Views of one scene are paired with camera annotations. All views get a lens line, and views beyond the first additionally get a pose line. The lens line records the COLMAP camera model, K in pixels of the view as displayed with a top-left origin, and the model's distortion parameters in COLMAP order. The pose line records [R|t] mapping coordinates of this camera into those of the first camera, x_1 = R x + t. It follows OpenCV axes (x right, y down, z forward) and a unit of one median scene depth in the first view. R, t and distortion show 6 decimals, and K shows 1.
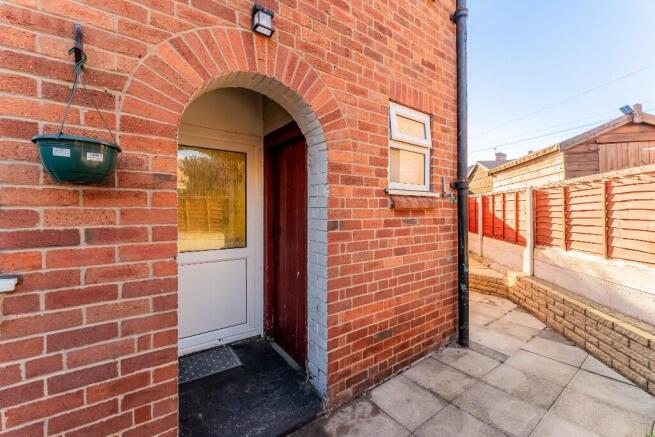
lens RADIAL K [[267.7, 0, 325.0], [0, 267.7, 215.4], [0, 0, 1]] dist [0.000589, -0.000155]
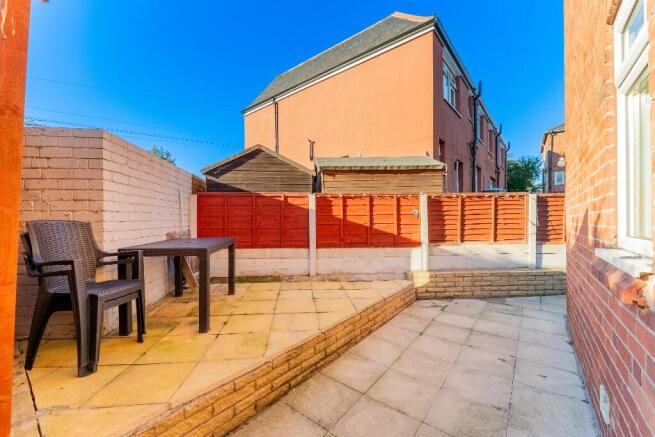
lens RADIAL K [[253.7, 0, 334.4], [0, 253.7, 217.5], [0, 0, 1]] dist [0.002758, 0.000105]
pose [[-0.259000, 0.002085, 0.965875, -0.211673], [0.026715, 0.999631, 0.005006, -0.023891], [-0.965508, 0.027100, -0.258960, 1.817500]]
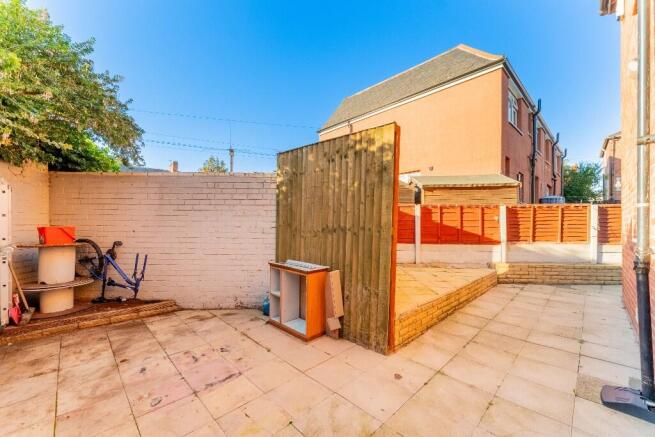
lens RADIAL K [[267.7, 0, 320.7], [0, 267.7, 220.4], [0, 0, 1]] dist [0.000589, -0.000155]
pose [[-0.136785, 0.005655, 0.990585, -0.671939], [0.016721, 0.999854, -0.003399, -0.033846], [-0.990460, 0.016098, -0.136859, 2.462936]]
